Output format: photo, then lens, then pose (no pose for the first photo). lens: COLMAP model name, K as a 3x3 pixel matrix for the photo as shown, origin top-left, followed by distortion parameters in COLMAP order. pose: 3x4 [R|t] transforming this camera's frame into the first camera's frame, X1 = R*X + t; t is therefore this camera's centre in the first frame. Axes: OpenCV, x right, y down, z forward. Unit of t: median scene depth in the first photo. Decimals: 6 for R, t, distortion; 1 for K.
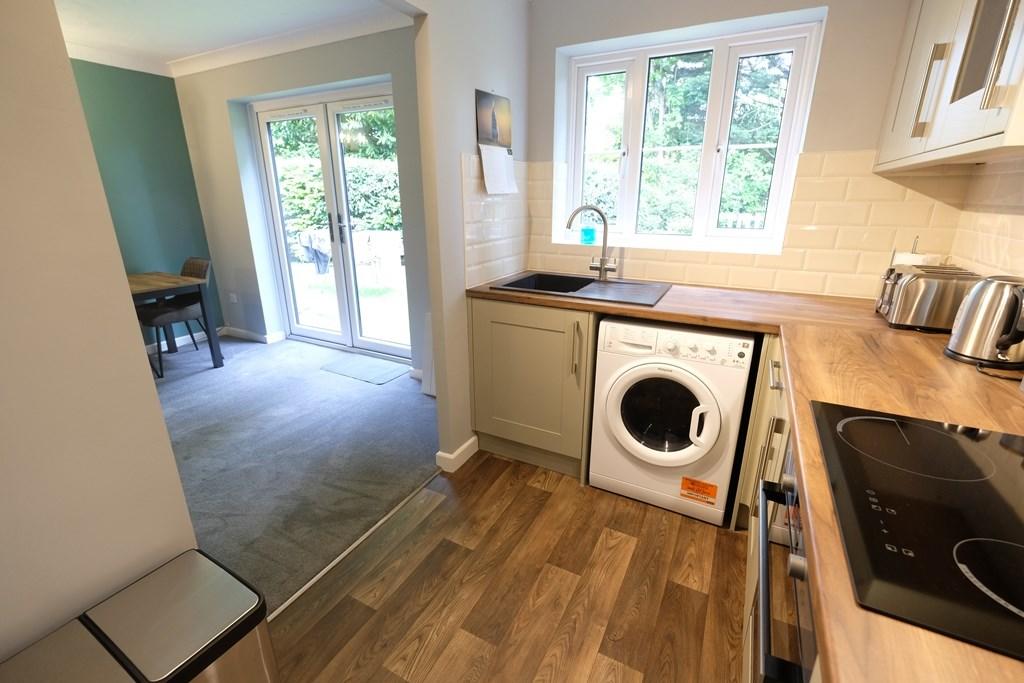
lens RADIAL K [[448.3, 0, 510.4], [0, 448.3, 334.3], [0, 0, 1]] dist [-0.001168, -0.000456]
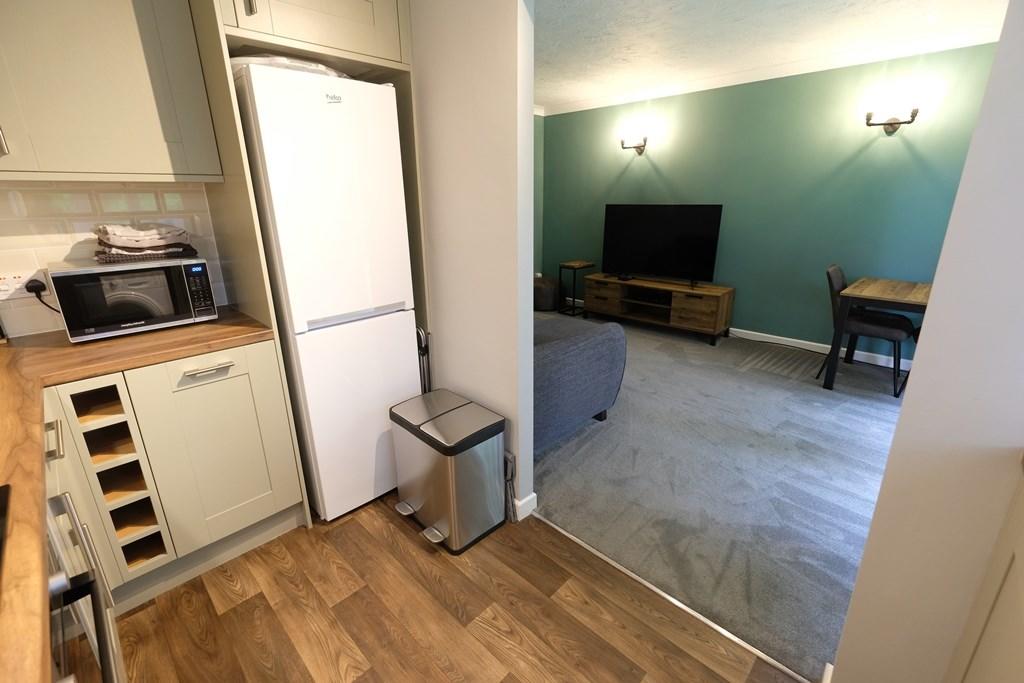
lens RADIAL K [[441.0, 0, 511.8], [0, 441.0, 338.0], [0, 0, 1]] dist [-0.003072, -0.000213]
pose [[-0.277479, 0.297922, -0.913372, 0.482714], [-0.277887, 0.885178, 0.373147, -0.280679], [0.919665, 0.357355, -0.162830, 0.854981]]
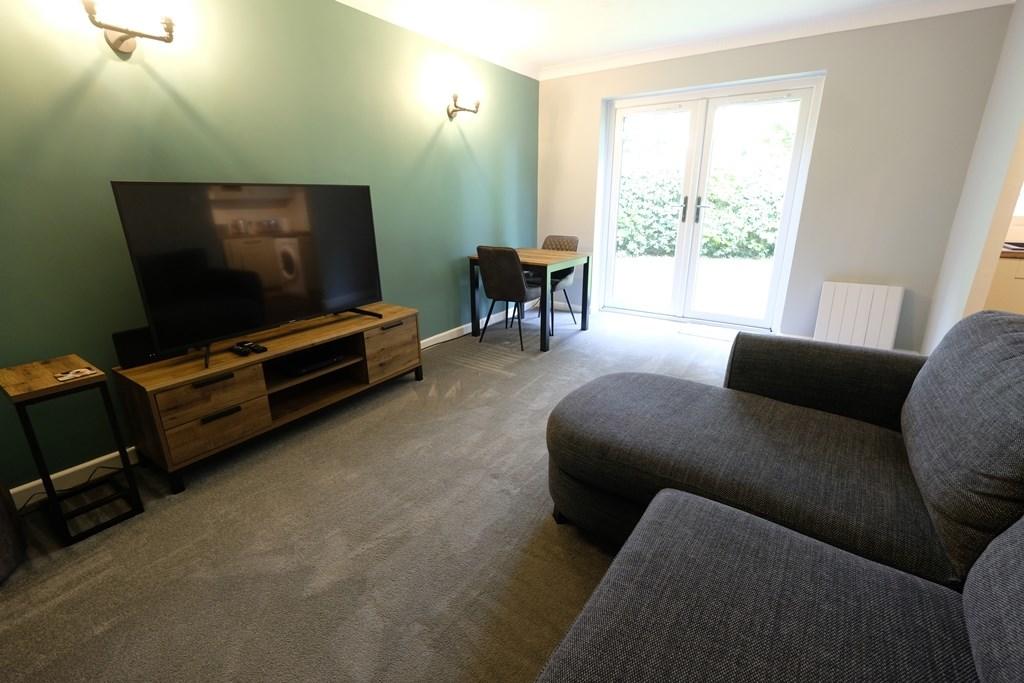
lens RADIAL K [[448.3, 0, 510.4], [0, 448.3, 334.3], [0, 0, 1]] dist [-0.001168, -0.000456]
pose [[0.995348, 0.026139, -0.092727, -1.734436], [-0.026476, 0.999647, -0.002404, 0.217971], [0.092632, 0.004847, 0.995689, -0.393752]]
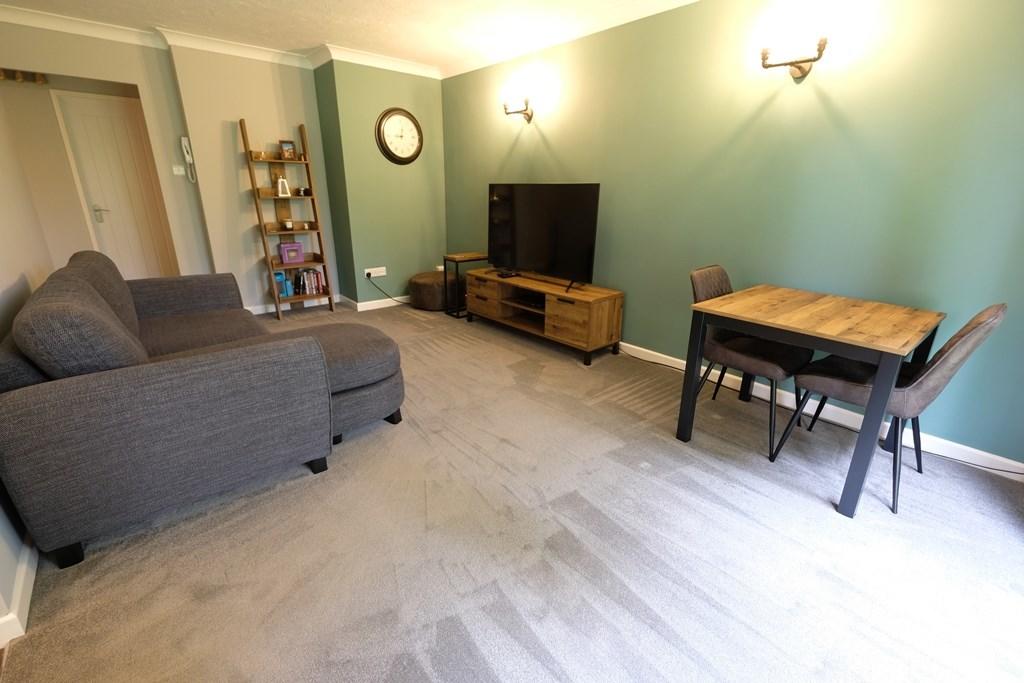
lens RADIAL K [[440.3, 0, 510.1], [0, 440.3, 336.9], [0, 0, 1]] dist [-0.001494, -0.000204]
pose [[-0.352340, 0.294379, -0.888368, -0.345823], [-0.291018, 0.867717, 0.402958, -0.434319], [0.889475, 0.400509, -0.220062, 1.648675]]
